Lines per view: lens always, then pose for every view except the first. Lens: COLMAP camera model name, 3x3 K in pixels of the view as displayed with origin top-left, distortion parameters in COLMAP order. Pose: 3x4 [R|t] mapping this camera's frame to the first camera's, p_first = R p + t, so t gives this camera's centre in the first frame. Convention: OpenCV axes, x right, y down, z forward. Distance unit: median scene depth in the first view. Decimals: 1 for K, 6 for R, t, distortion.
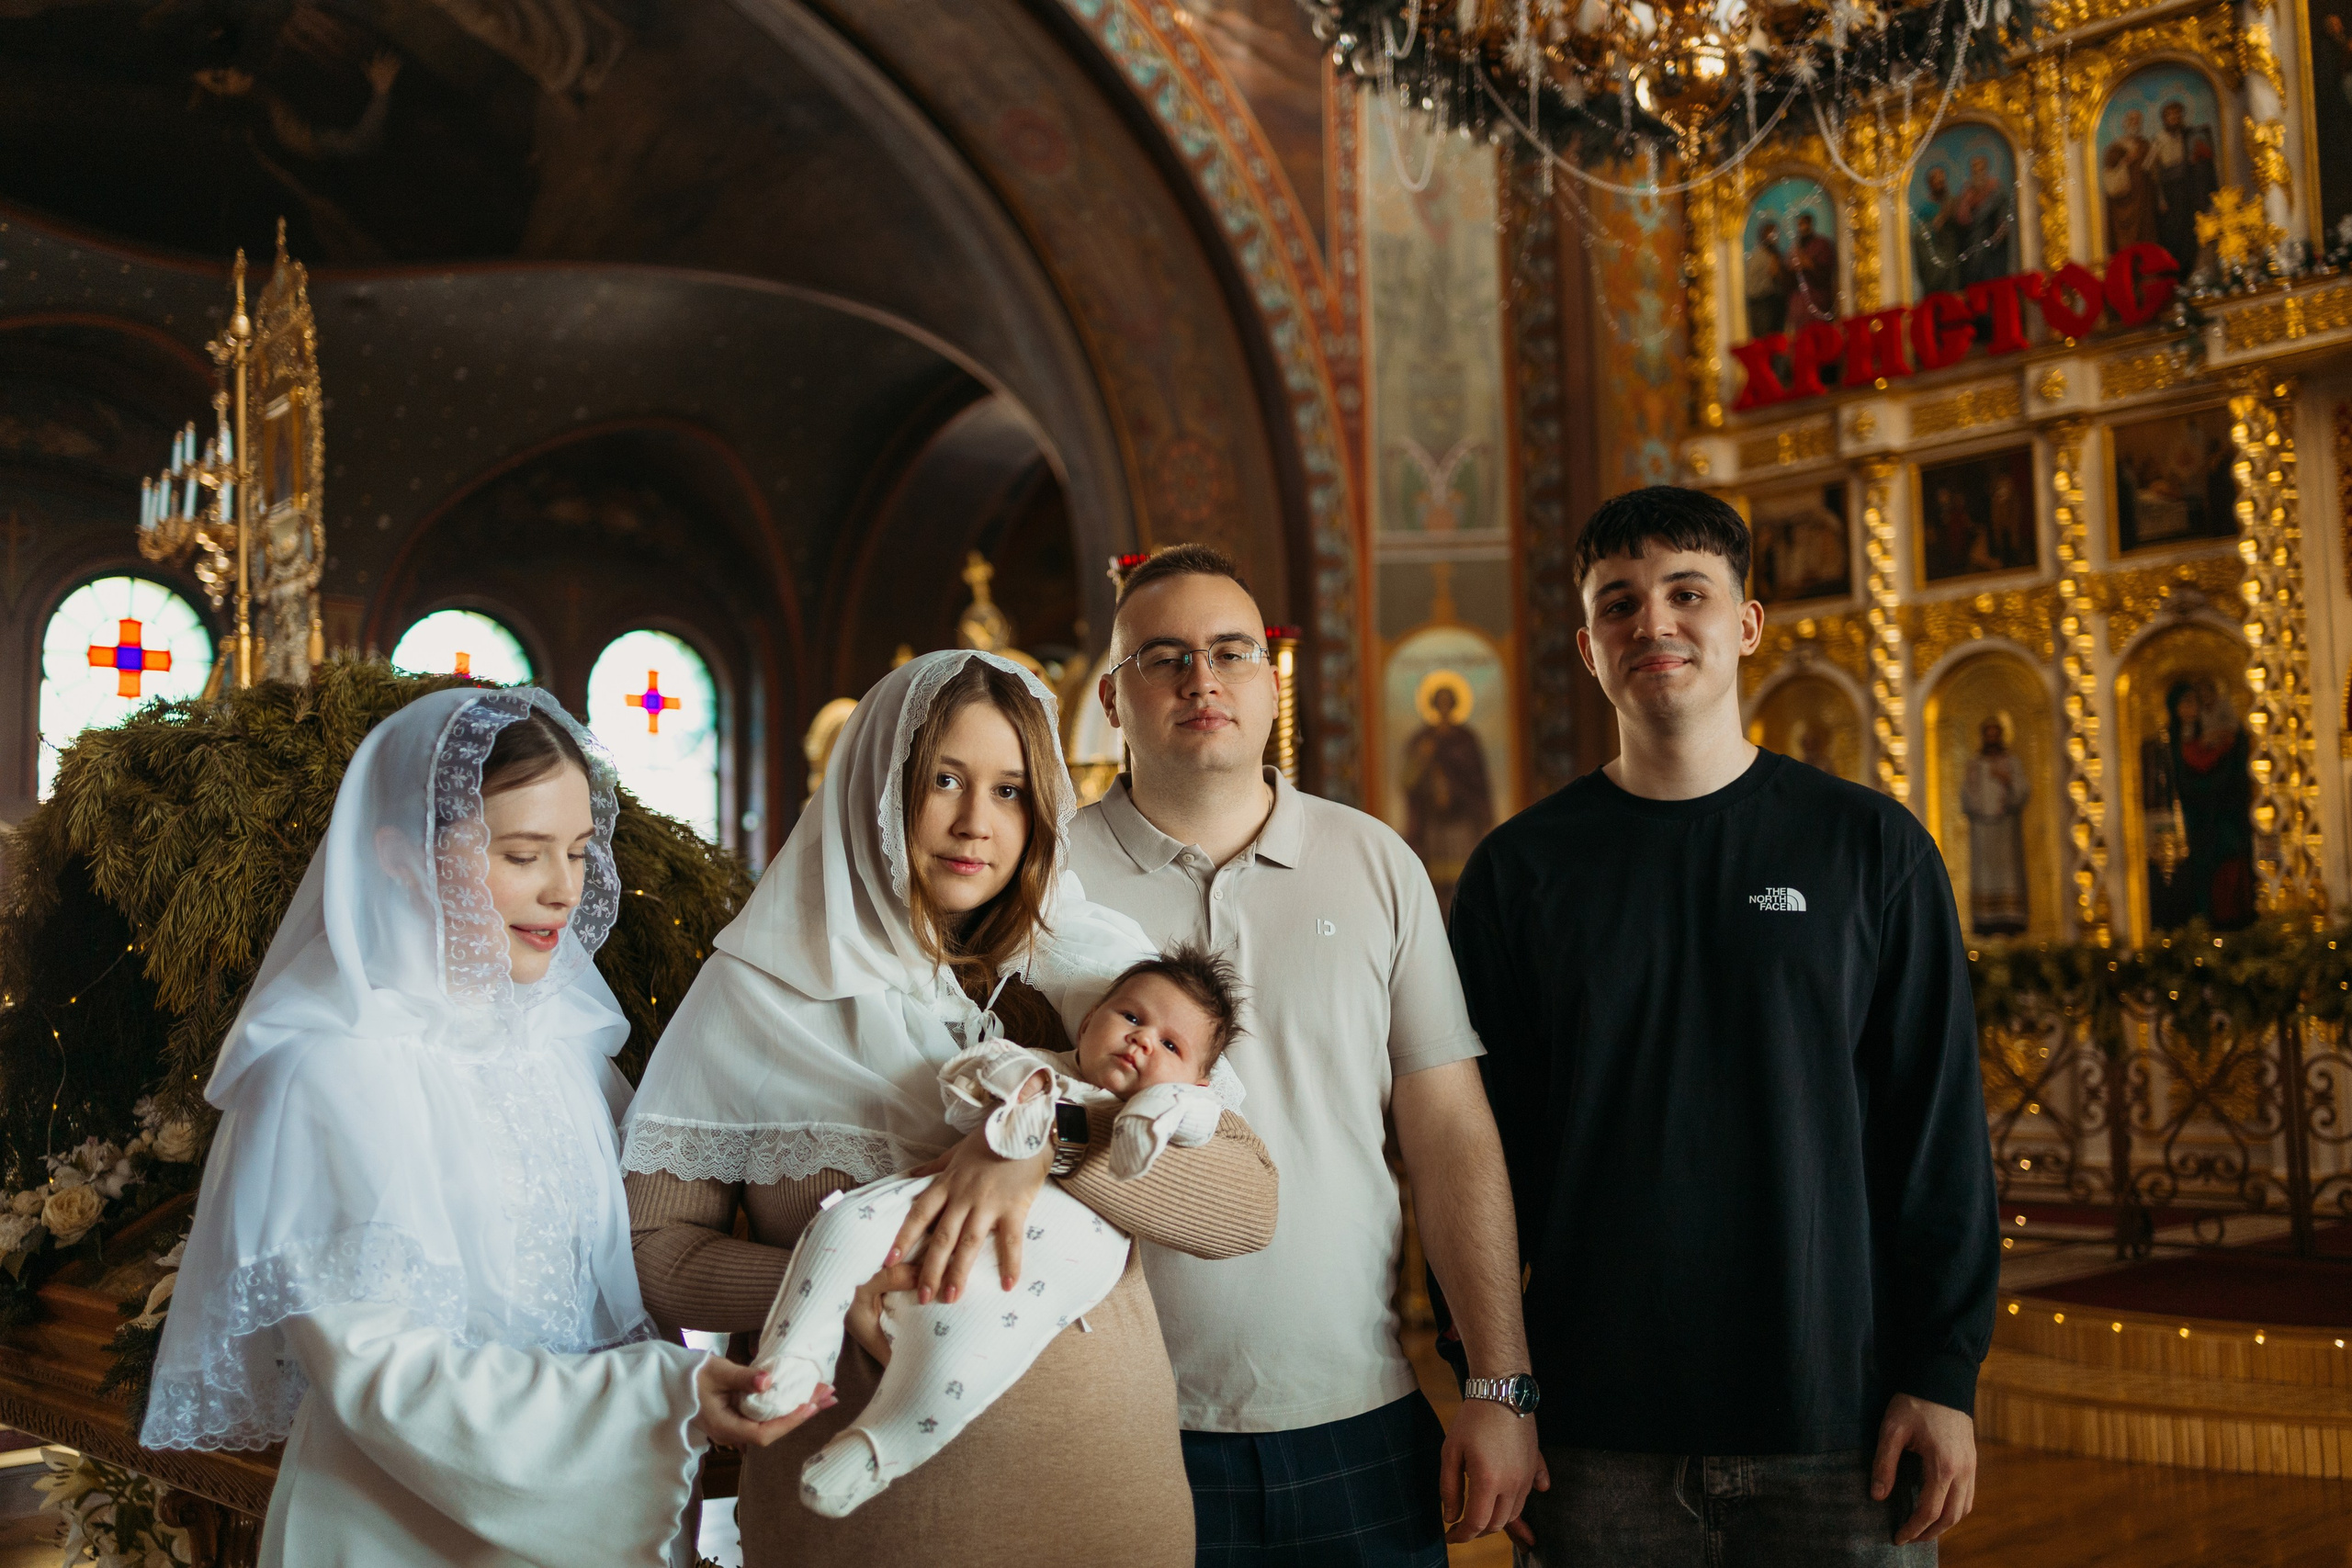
lens RADIAL K [[2333.2, 0, 1183.6], [0, 2333.2, 776.1], [0, 0, 1]] dist [0.003014, 0.000000]
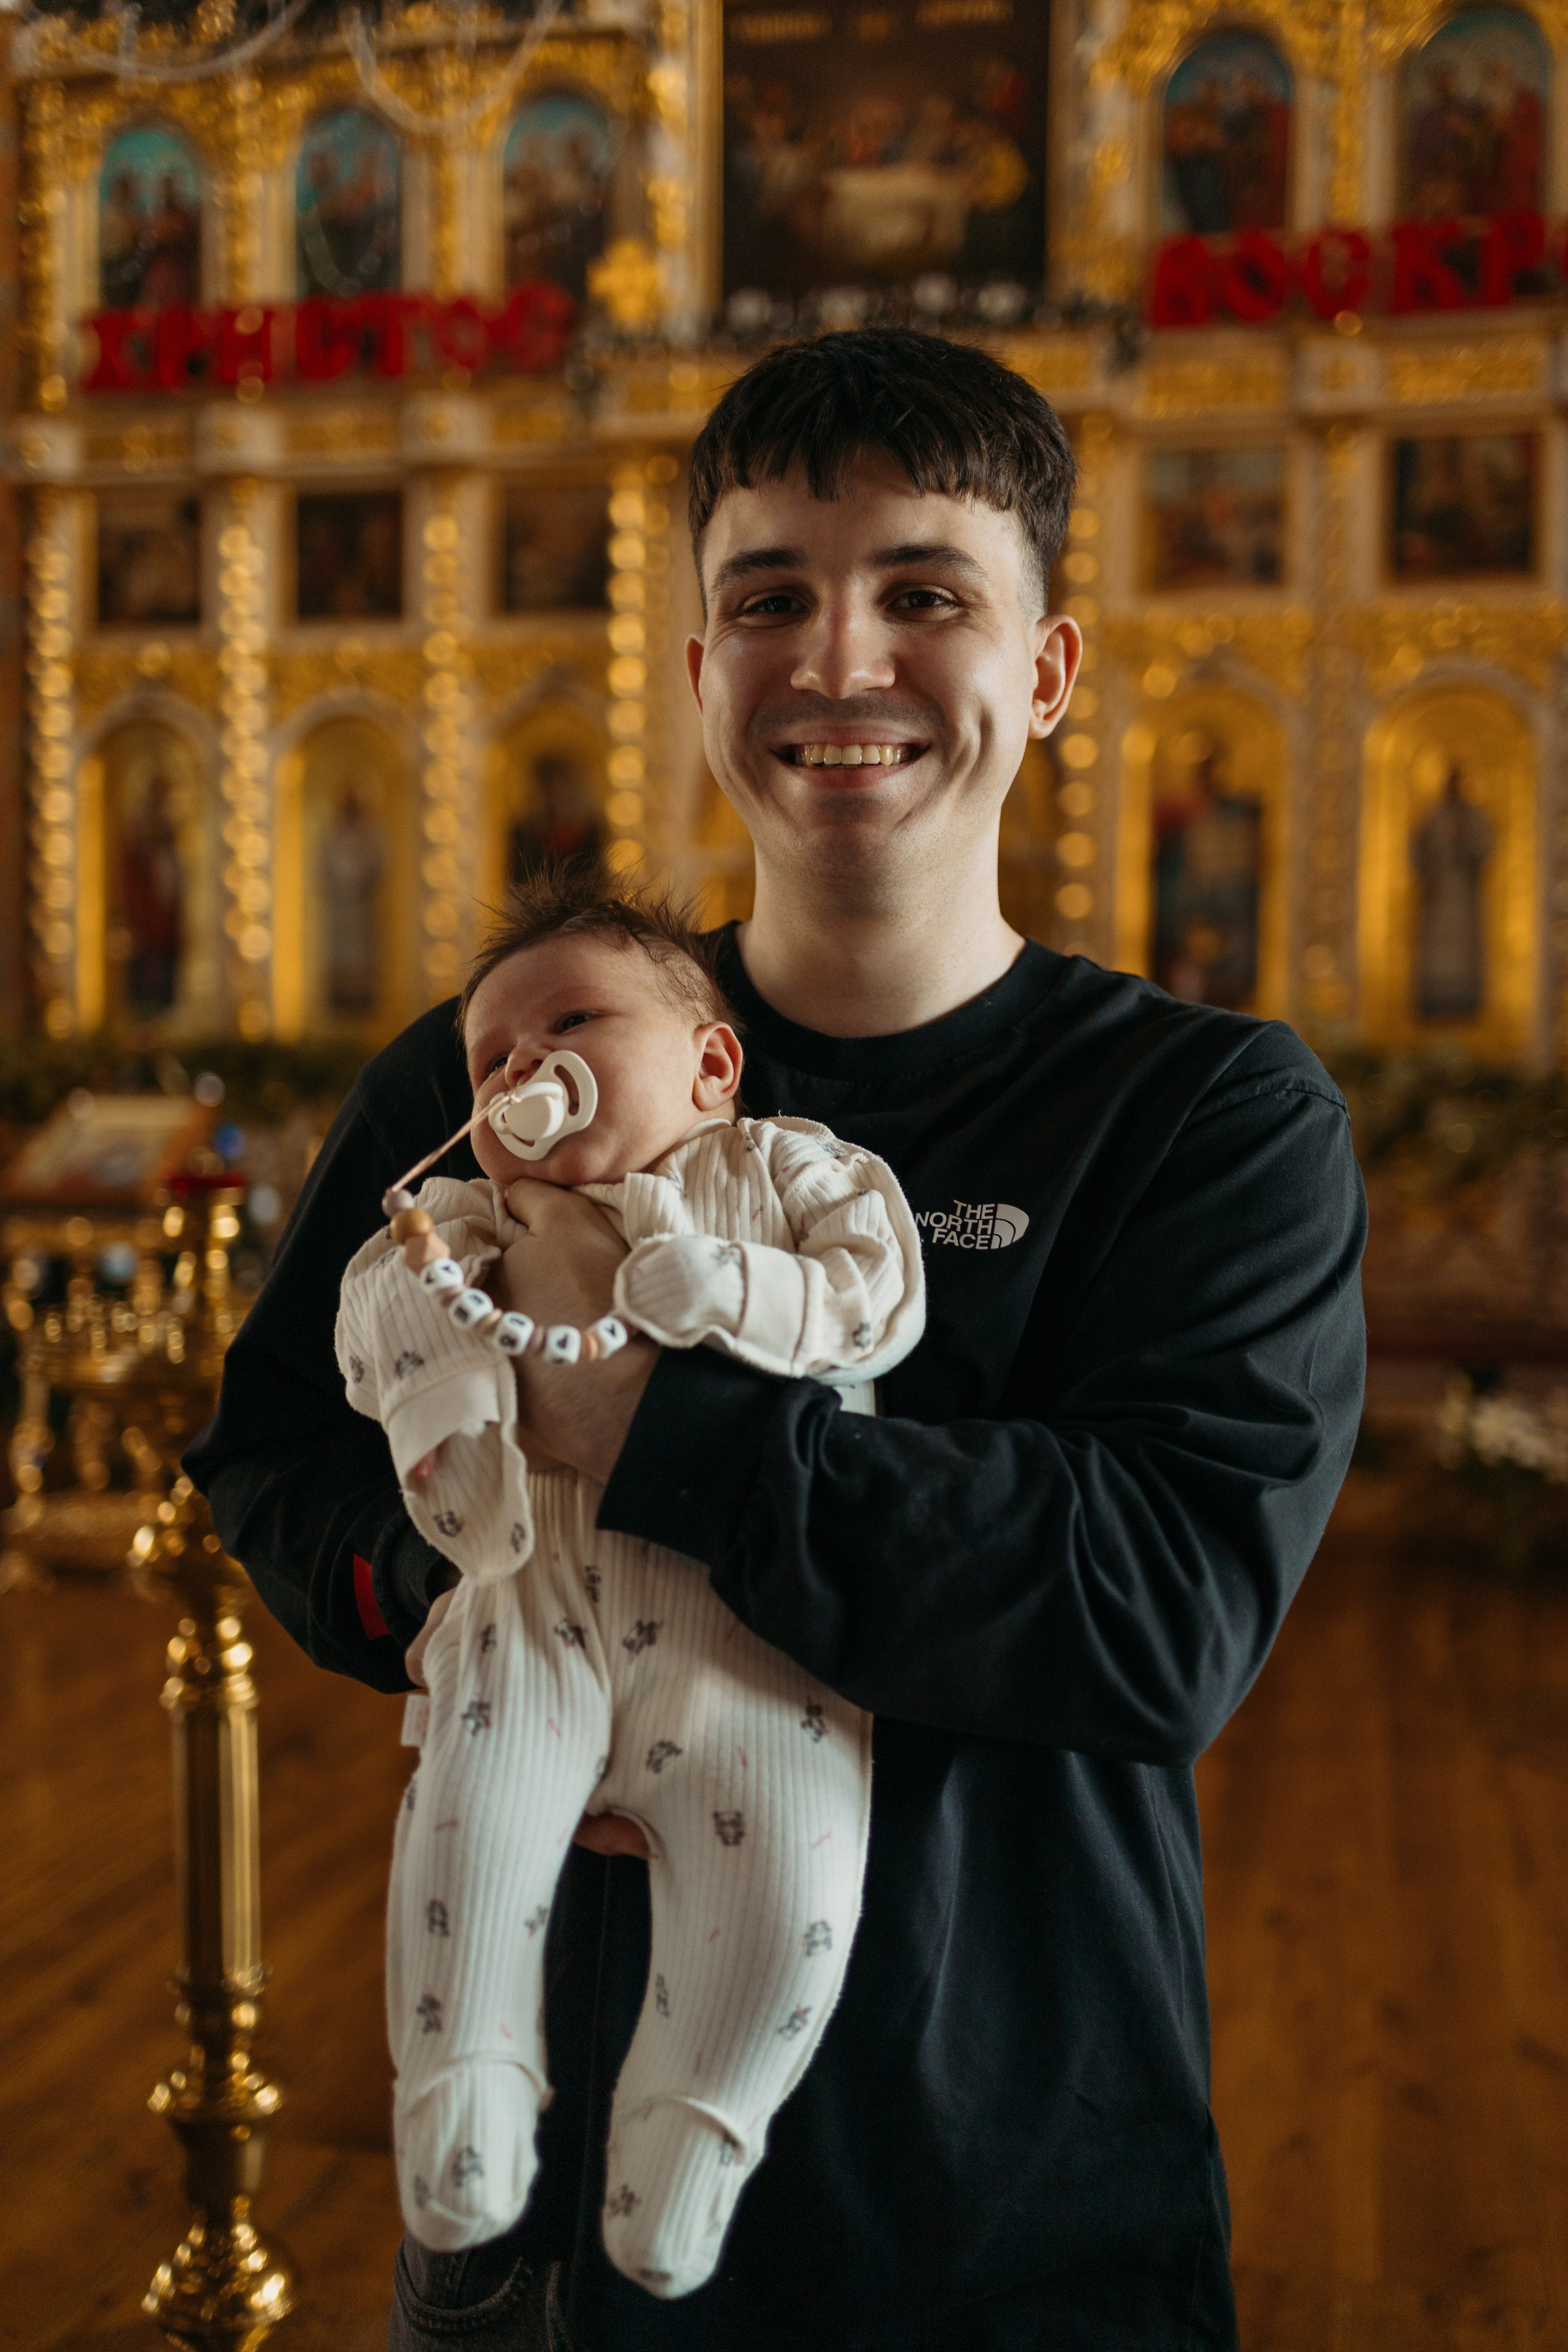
lens RADIAL K [[2333.4, 0, 804.7], [0, 2333.4, 1159.0], [0, 0, 1]] dist [0.003014, 0.000000]
pose [[0.836931, -0.004646, 0.547289, -0.012848], [-0.077542, 0.988870, 0.126974, -0.007907], [-0.541787, -0.148707, 0.827256, 0.107183]]
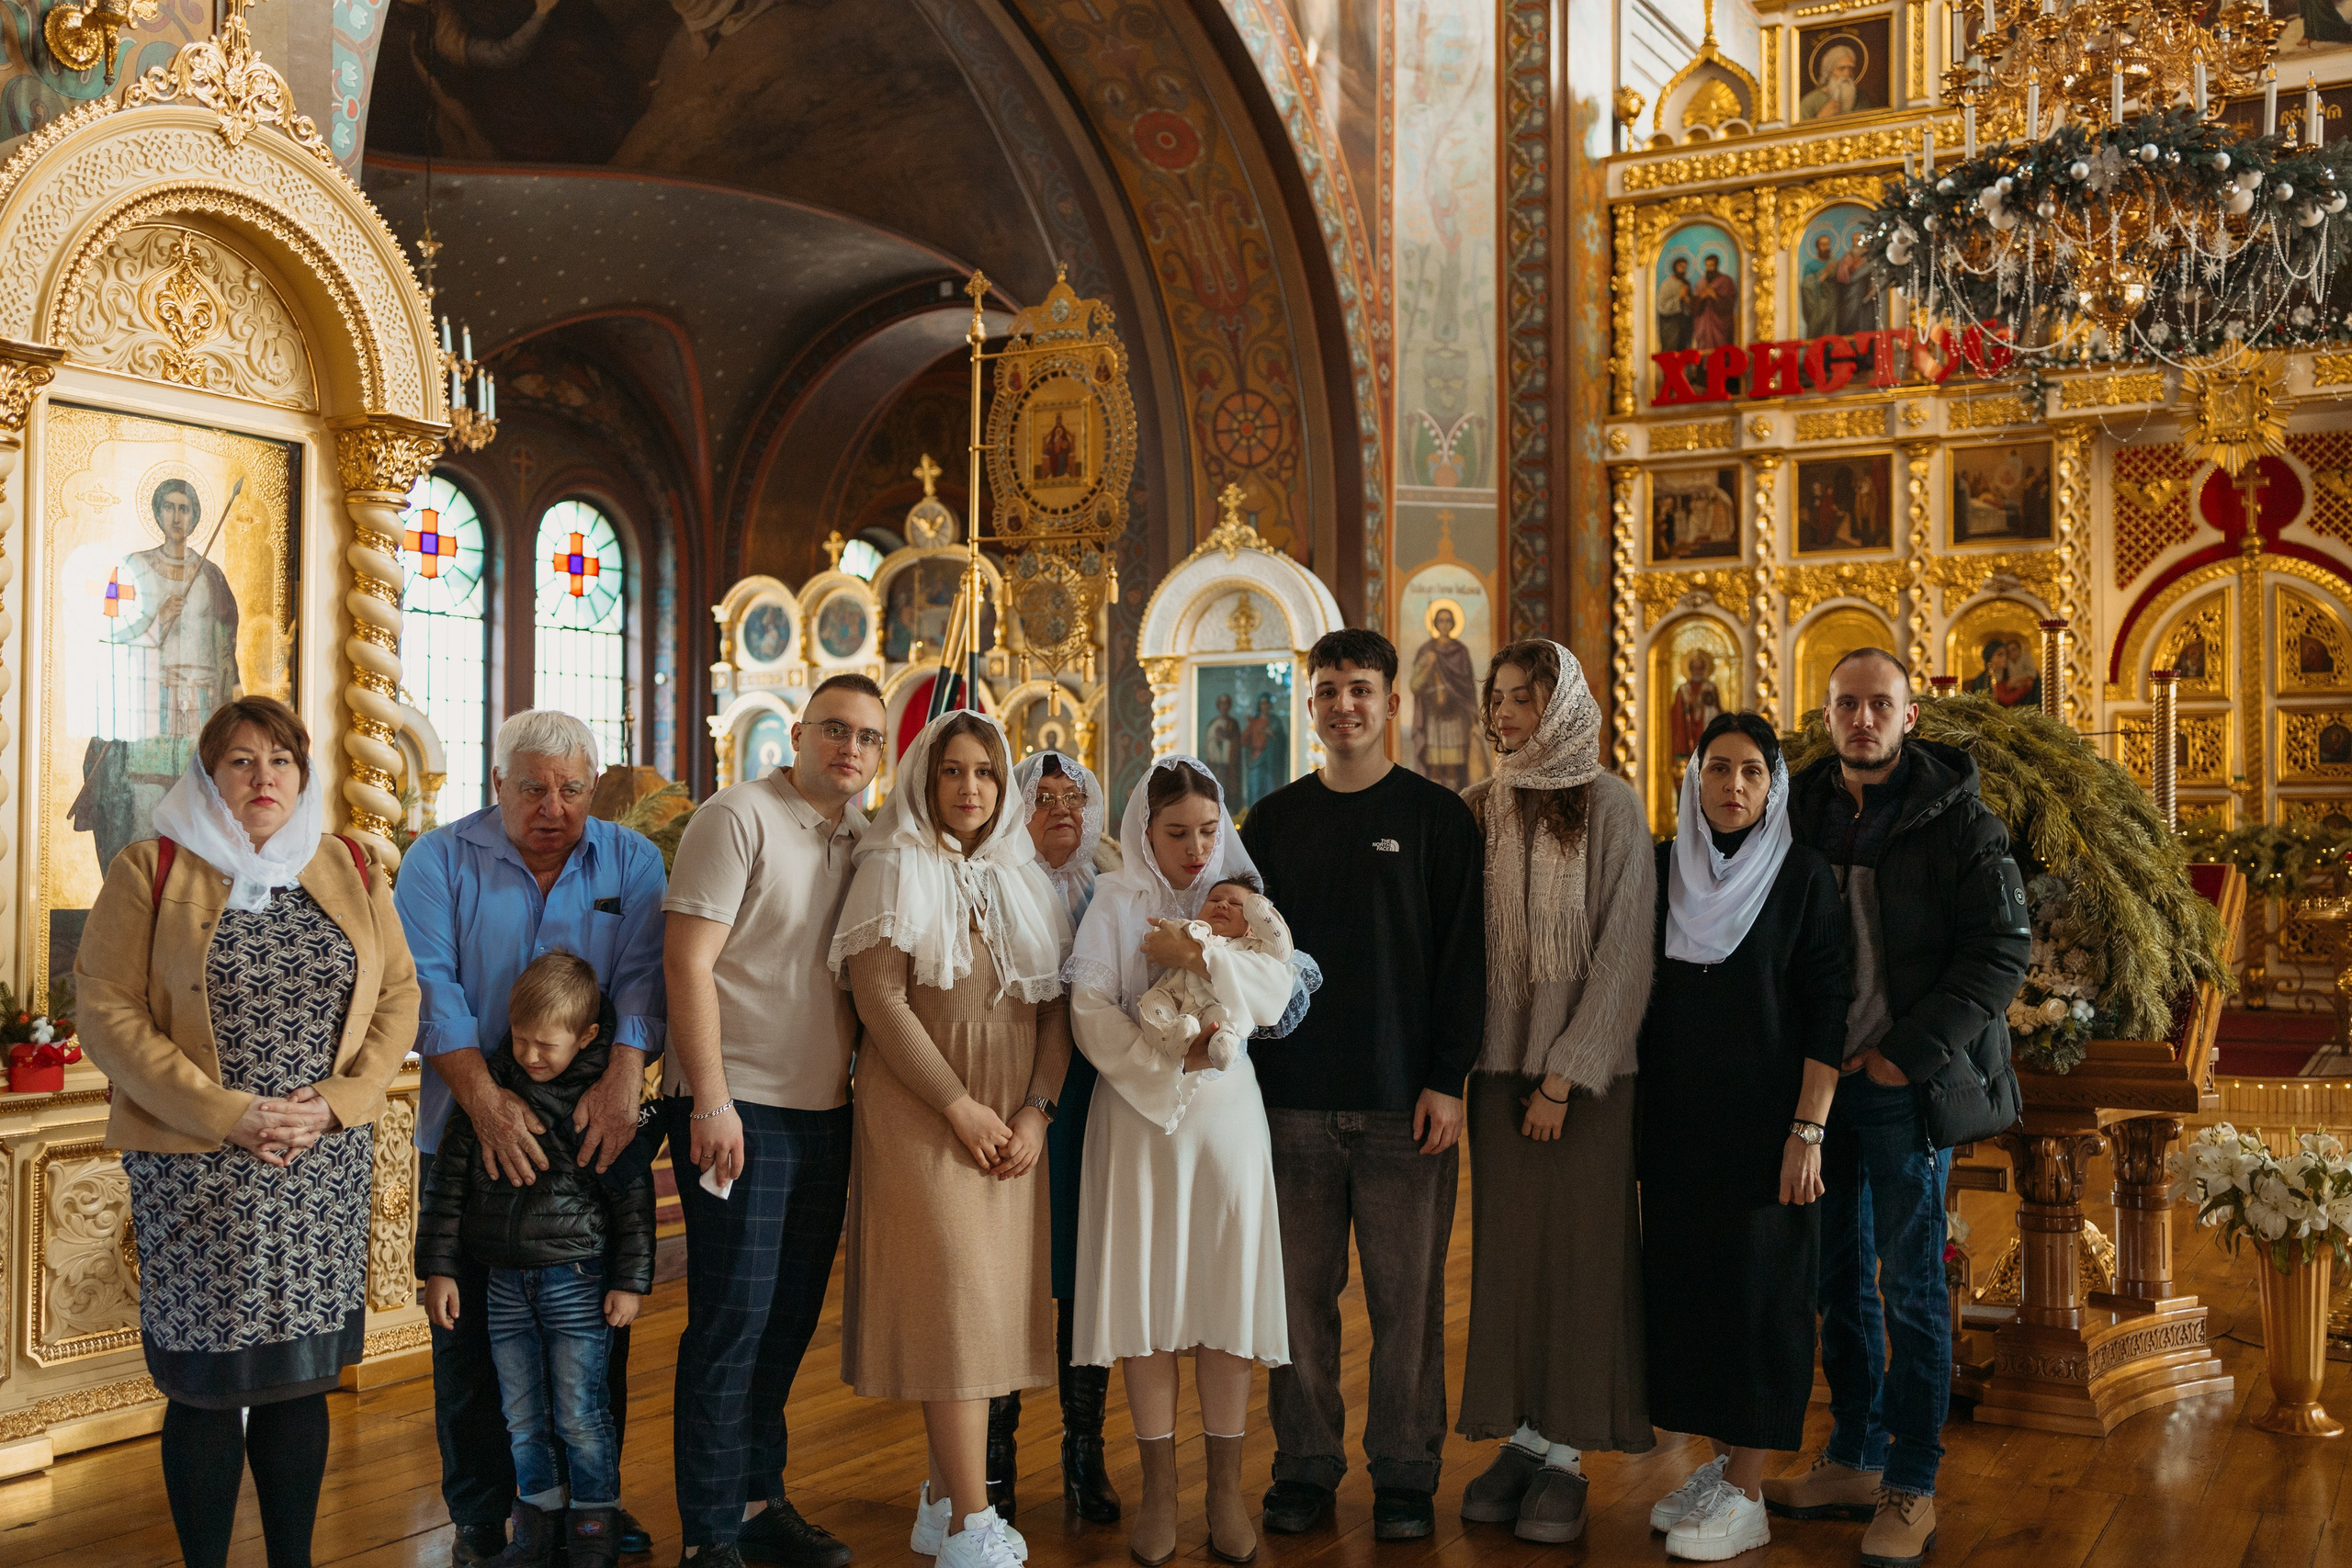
lens RADIAL K [[2333.2, 0, 1158.0], [0, 2333.2, 786.4], [0, 0, 1]] dist [0.003014, 0.000000]
pose [[0.957330, 0.028275, 0.287610, -0.408717], [-0.048532, 0.996798, 0.063547, -0.016210], [-0.284892, -0.074793, 0.955637, -0.175307]]
